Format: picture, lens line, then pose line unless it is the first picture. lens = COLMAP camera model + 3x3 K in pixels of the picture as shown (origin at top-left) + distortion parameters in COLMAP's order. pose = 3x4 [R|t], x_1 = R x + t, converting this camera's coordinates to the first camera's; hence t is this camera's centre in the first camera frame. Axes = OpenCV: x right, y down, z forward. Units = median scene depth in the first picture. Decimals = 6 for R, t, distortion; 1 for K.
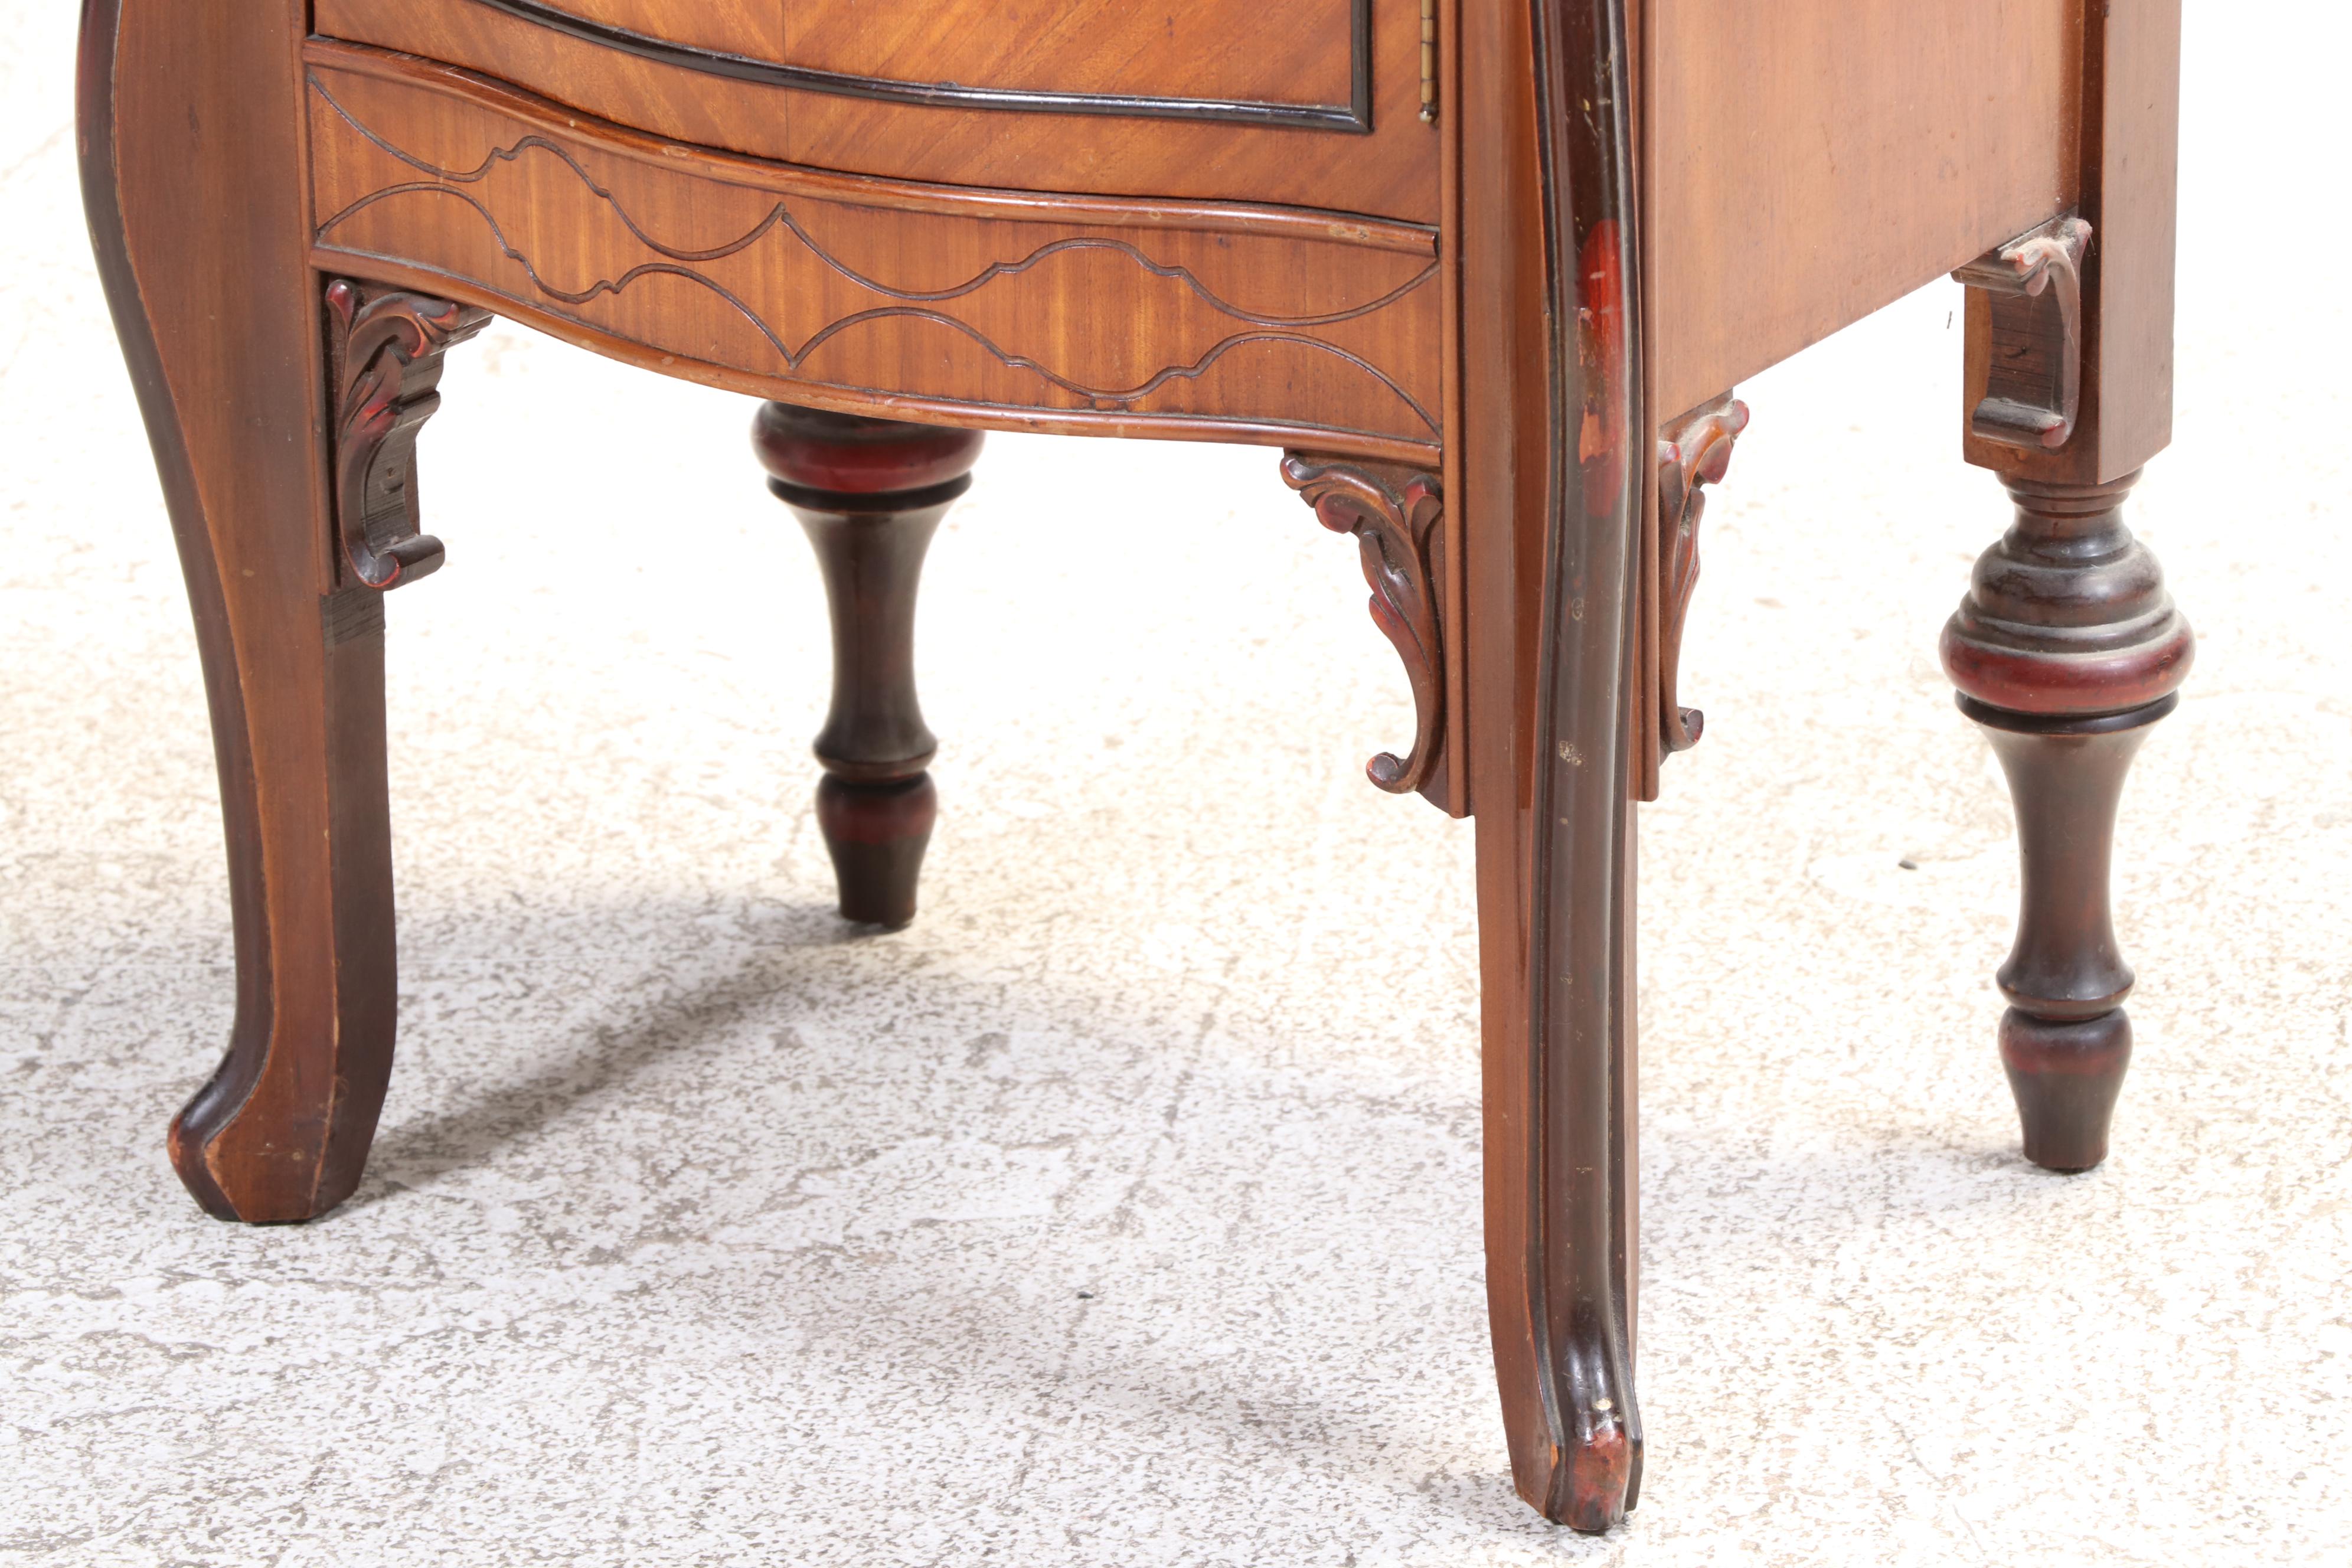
lens RADIAL K [[11490.6, 0, 1163.6], [0, 11490.6, 797.3], [0, 0, 1]] dist [1.365437, 7.244114]
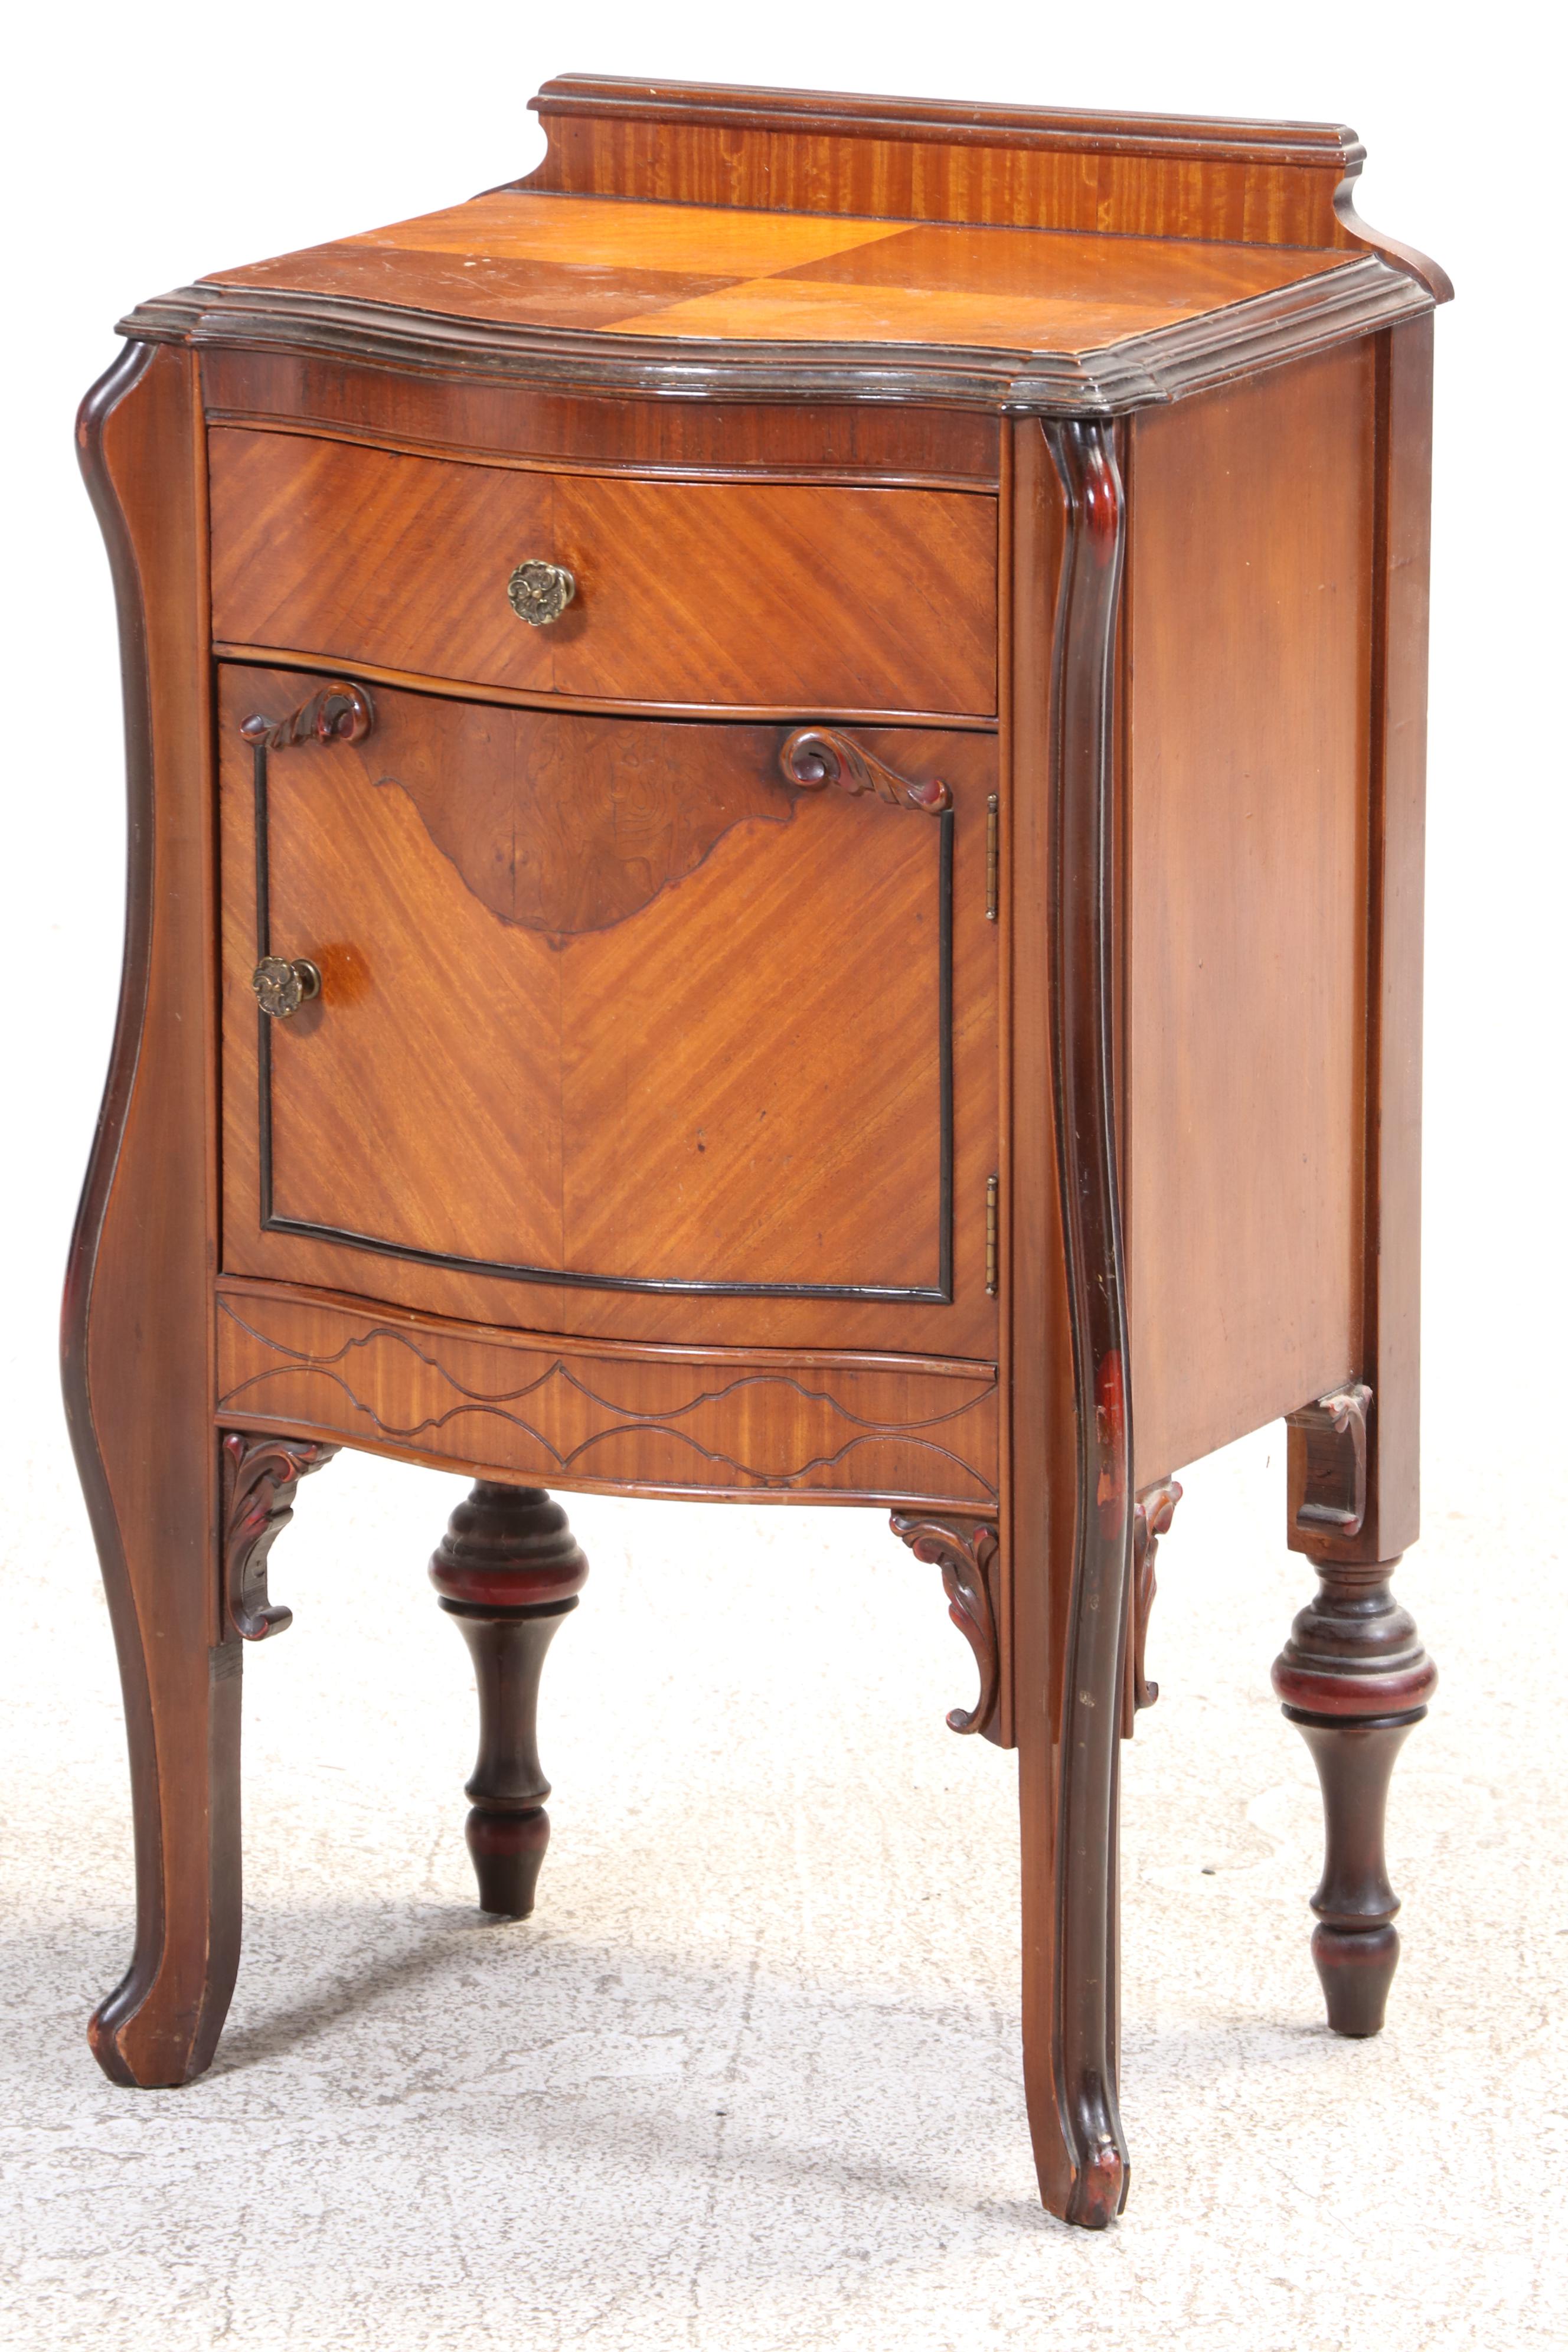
lens RADIAL K [[12742.3, 0, 784.0], [0, 12742.3, 1176.0], [0, 0, 1]] dist [1.914945, 7.167237]
pose [[0.995104, -0.006886, 0.098590, -0.161492], [0.018518, 0.992894, -0.117552, 0.118328], [-0.097080, 0.118802, 0.988161, -0.656915]]
